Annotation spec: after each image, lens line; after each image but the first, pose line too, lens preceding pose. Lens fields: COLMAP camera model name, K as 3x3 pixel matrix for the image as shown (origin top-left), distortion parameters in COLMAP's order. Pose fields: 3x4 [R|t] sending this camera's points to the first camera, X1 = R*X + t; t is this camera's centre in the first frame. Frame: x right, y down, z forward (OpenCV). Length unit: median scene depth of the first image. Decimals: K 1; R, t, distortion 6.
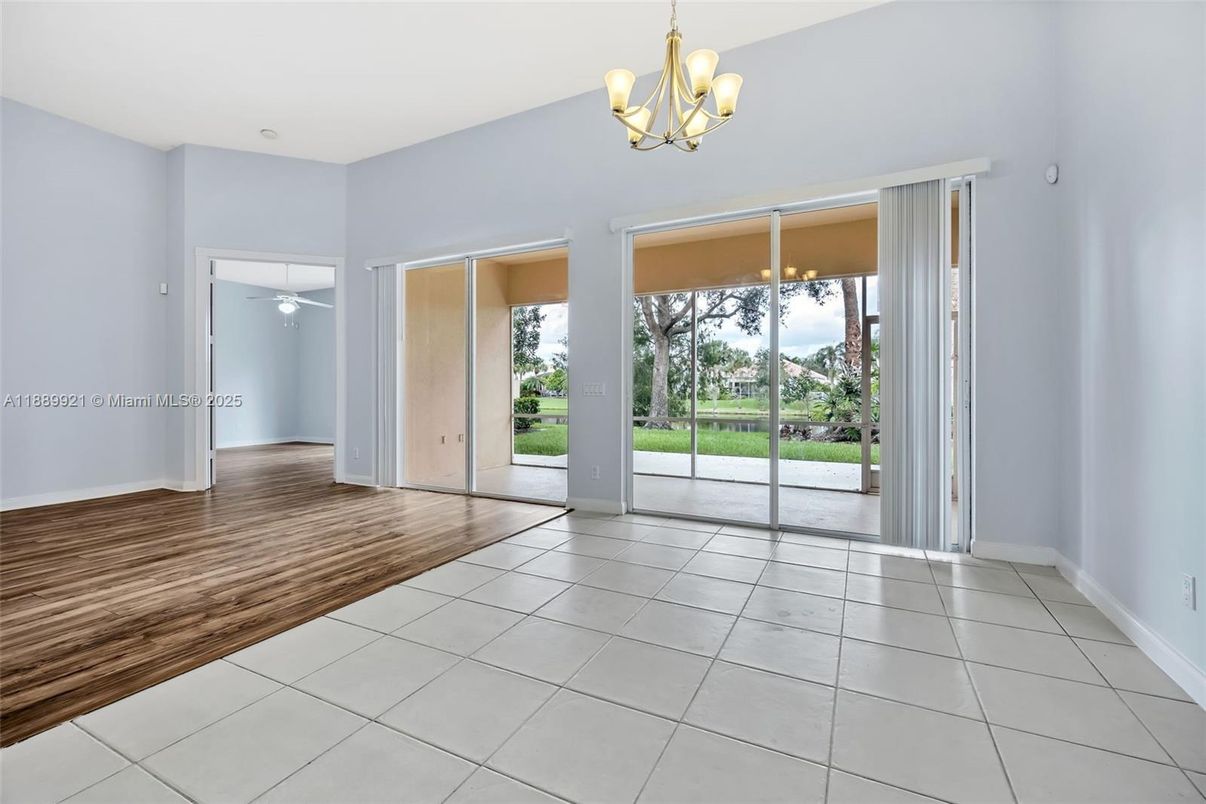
lens RADIAL K [[524.5, 0, 605.4], [0, 524.5, 393.3], [0, 0, 1]] dist [0.001343, -0.000645]
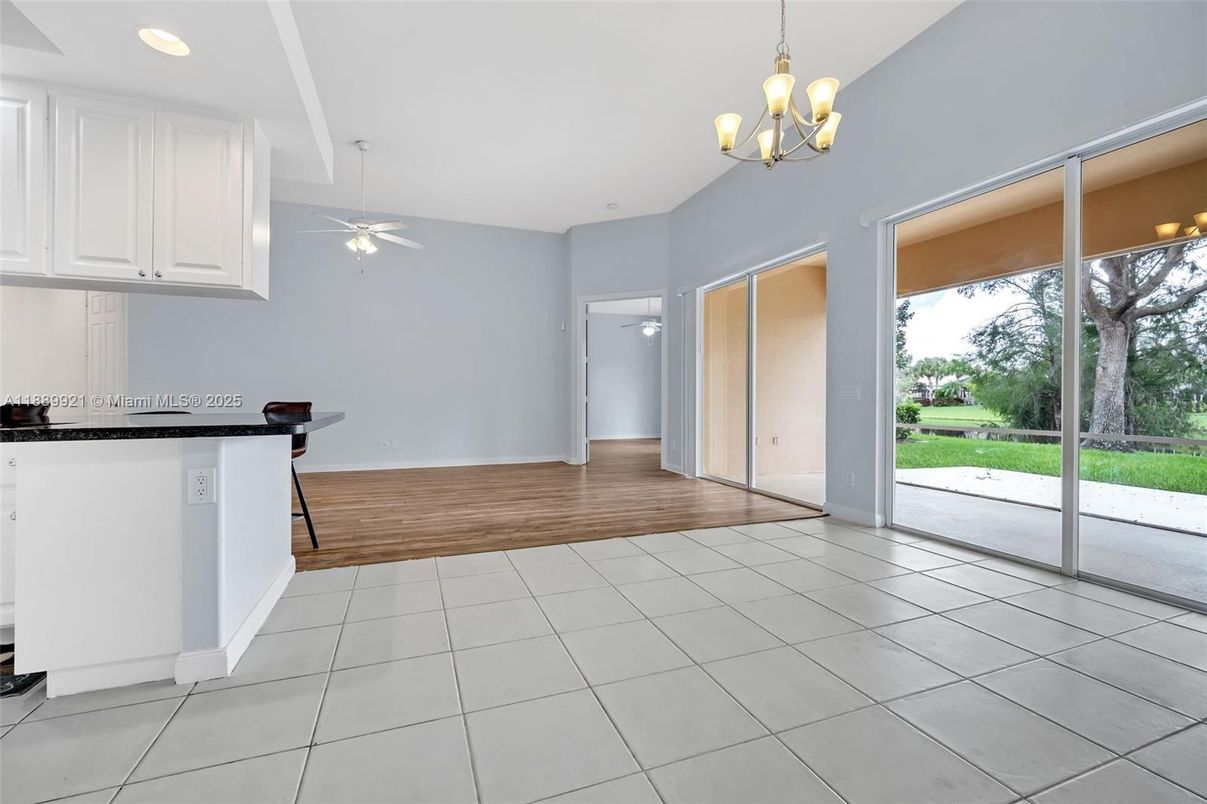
lens RADIAL K [[519.1, 0, 603.5], [0, 519.1, 402.0], [0, 0, 1]] dist [0.001630, -0.000161]
pose [[0.738845, 0.007860, -0.673829, 0.238243], [-0.005687, 0.999969, 0.005429, 0.004904], [0.673851, -0.000179, 0.738867, -0.009187]]
